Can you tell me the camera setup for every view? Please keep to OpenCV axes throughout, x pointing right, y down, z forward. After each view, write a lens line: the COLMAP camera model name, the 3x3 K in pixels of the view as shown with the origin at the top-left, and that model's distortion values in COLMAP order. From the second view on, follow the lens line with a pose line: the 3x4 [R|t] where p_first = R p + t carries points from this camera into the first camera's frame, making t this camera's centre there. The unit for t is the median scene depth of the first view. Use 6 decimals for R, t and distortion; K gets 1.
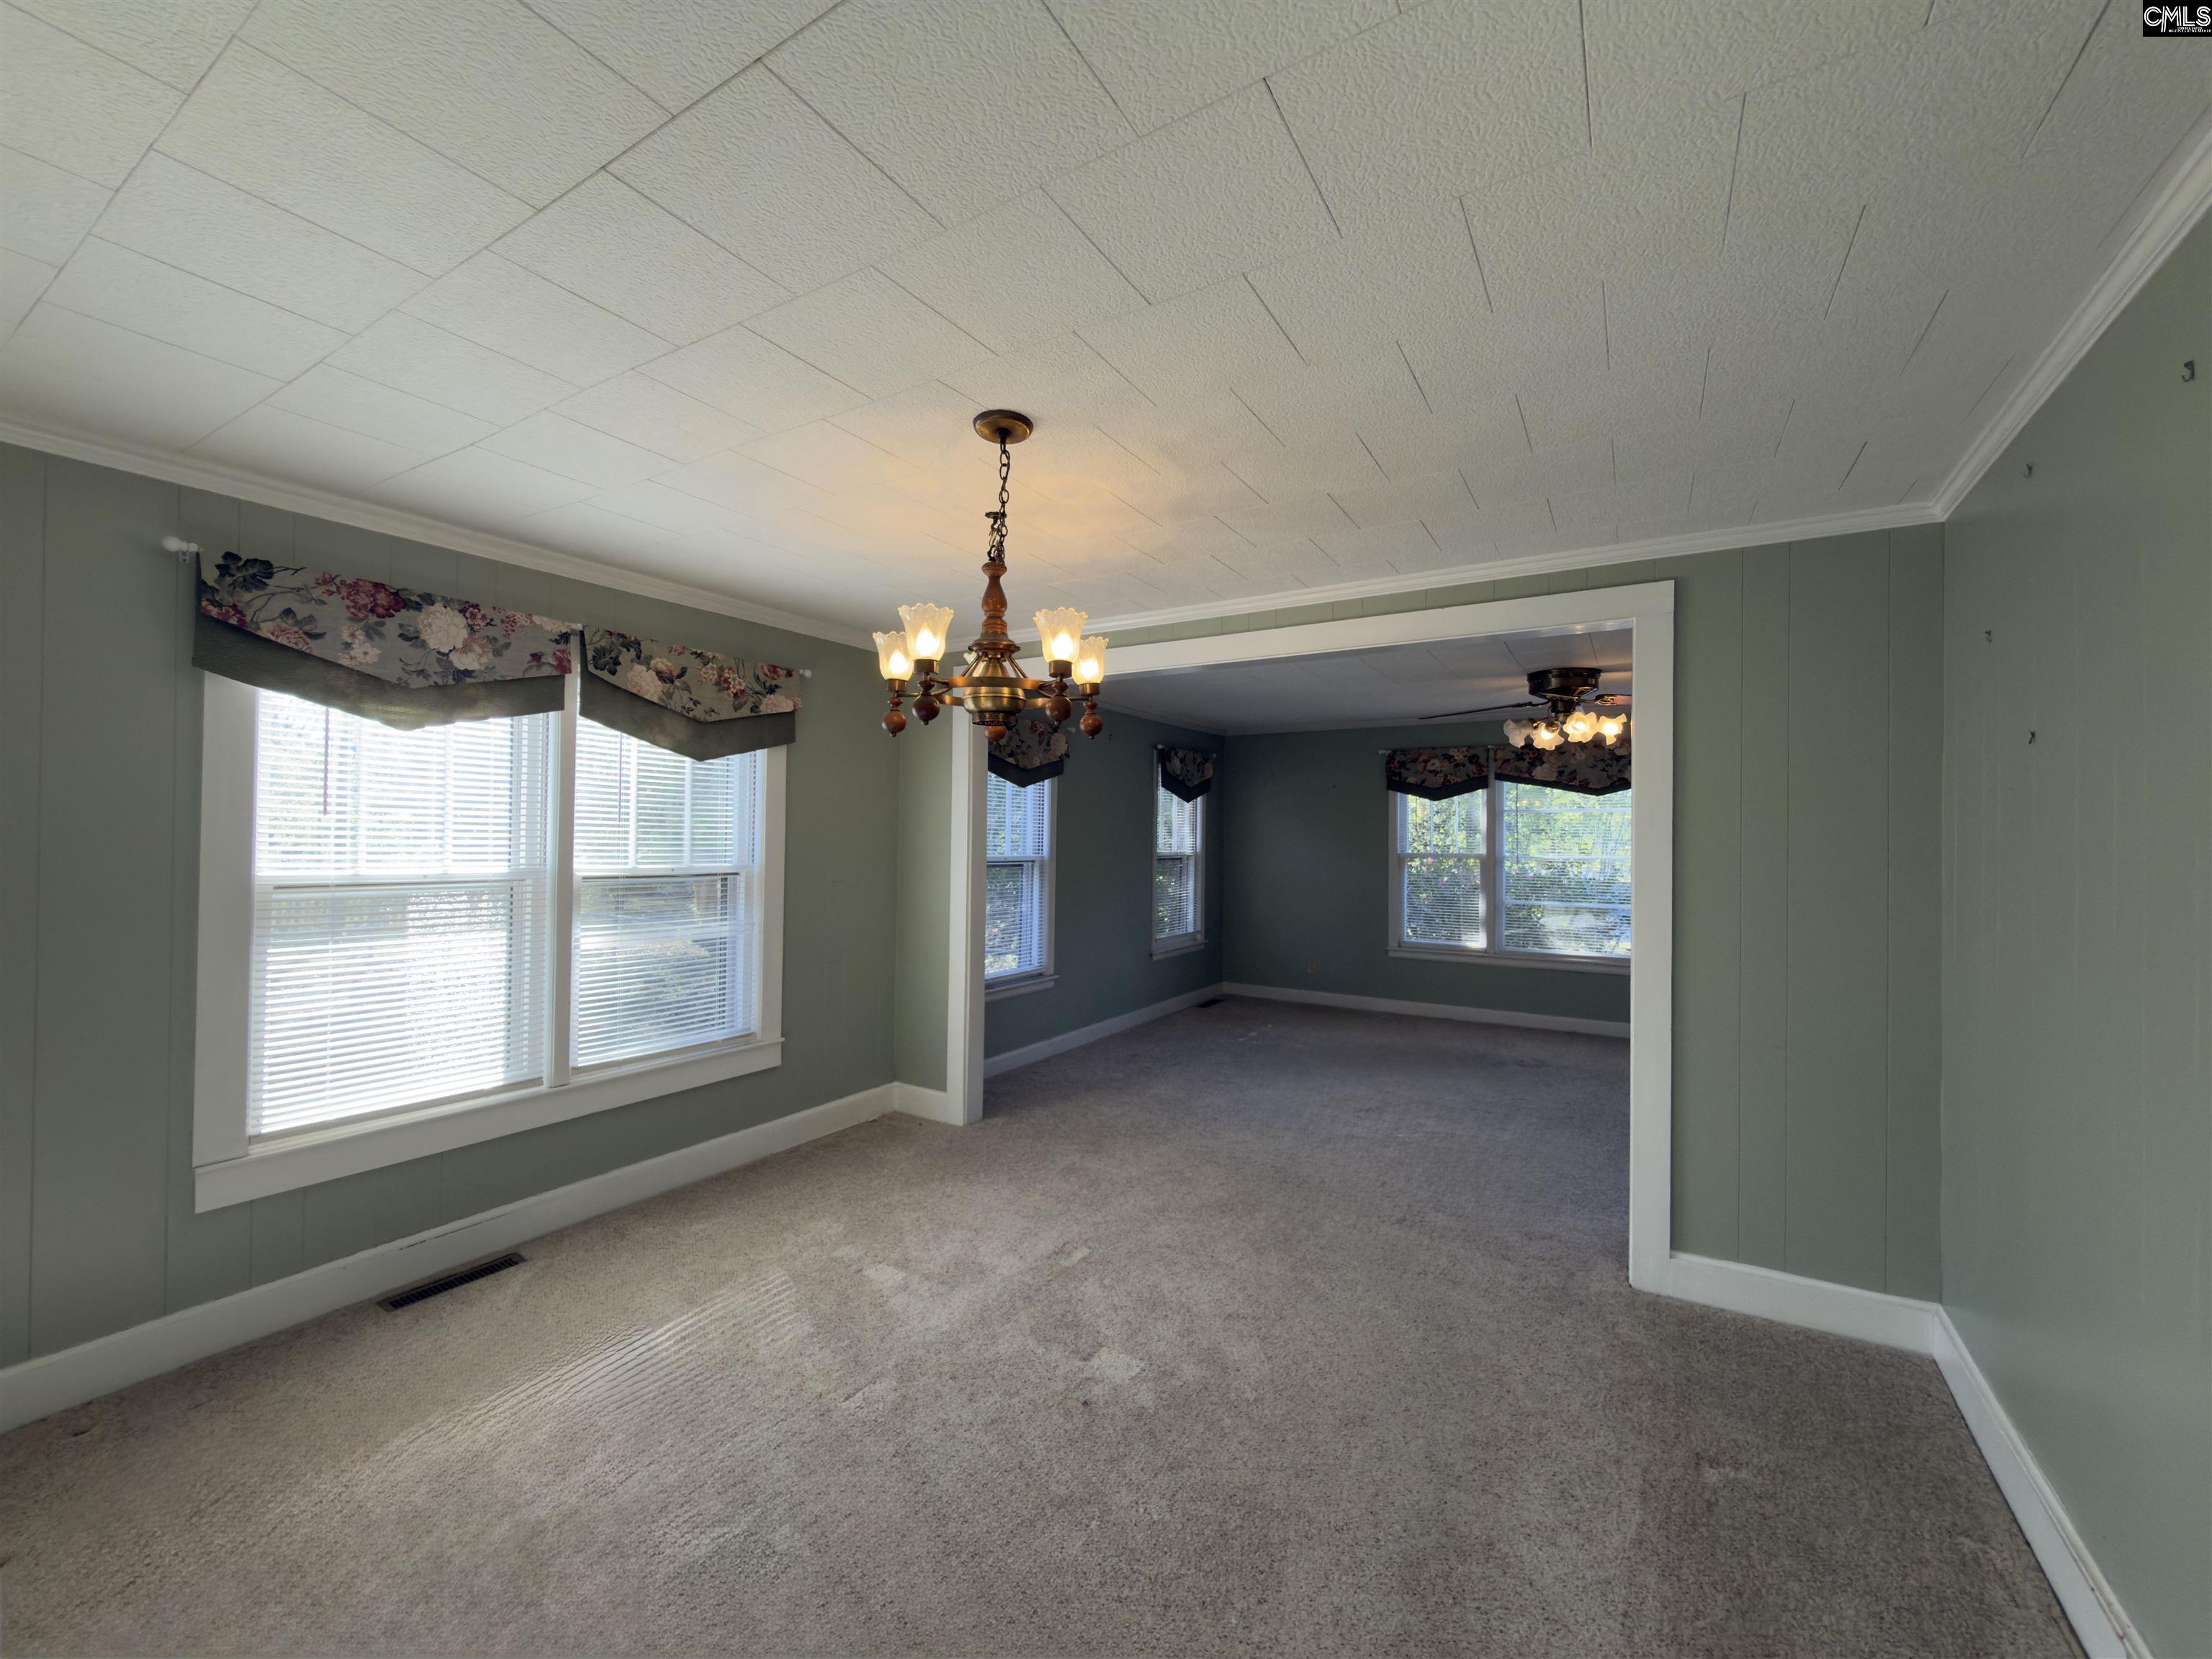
lens RADIAL K [[877.4, 0, 1108.0], [0, 877.4, 827.4], [0, 0, 1]] dist [0.001095, -0.000375]
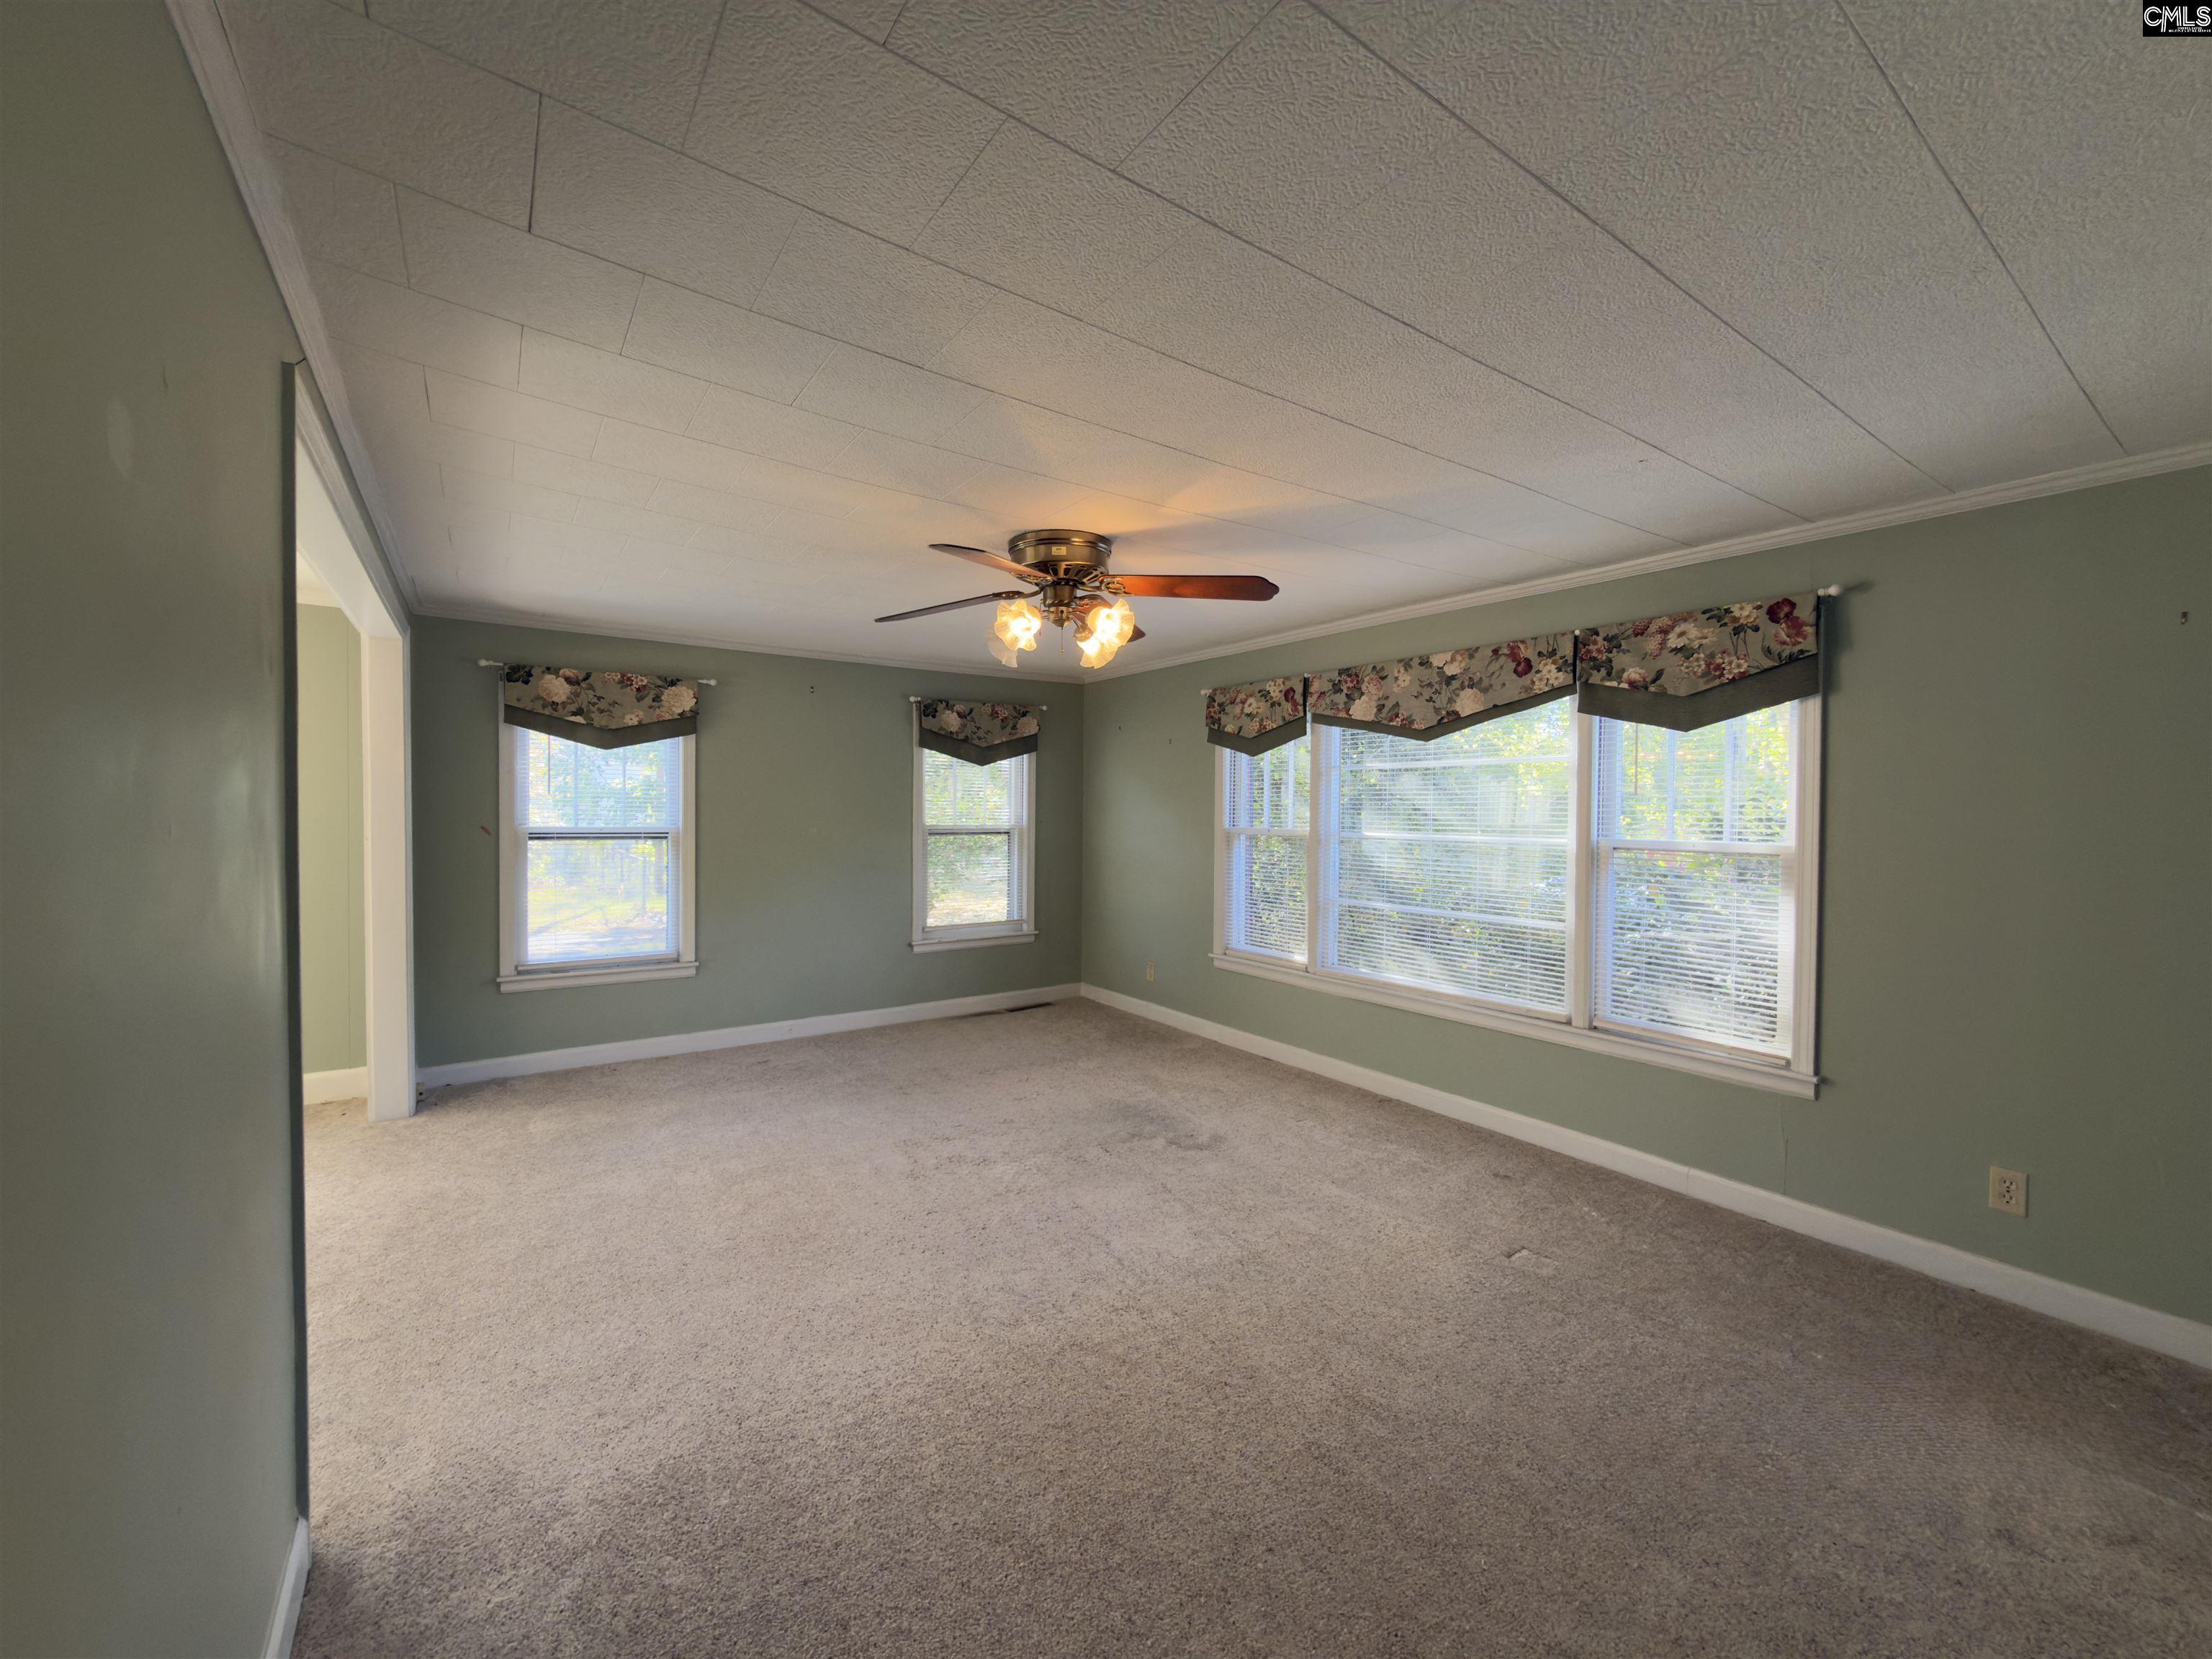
lens RADIAL K [[877.4, 0, 1108.0], [0, 877.4, 827.4], [0, 0, 1]] dist [0.001095, -0.000375]
pose [[0.919603, 0.007399, -0.392780, 0.557046], [0.003878, 0.999603, 0.027909, 0.008000], [0.392831, -0.027189, 0.919209, 0.294885]]
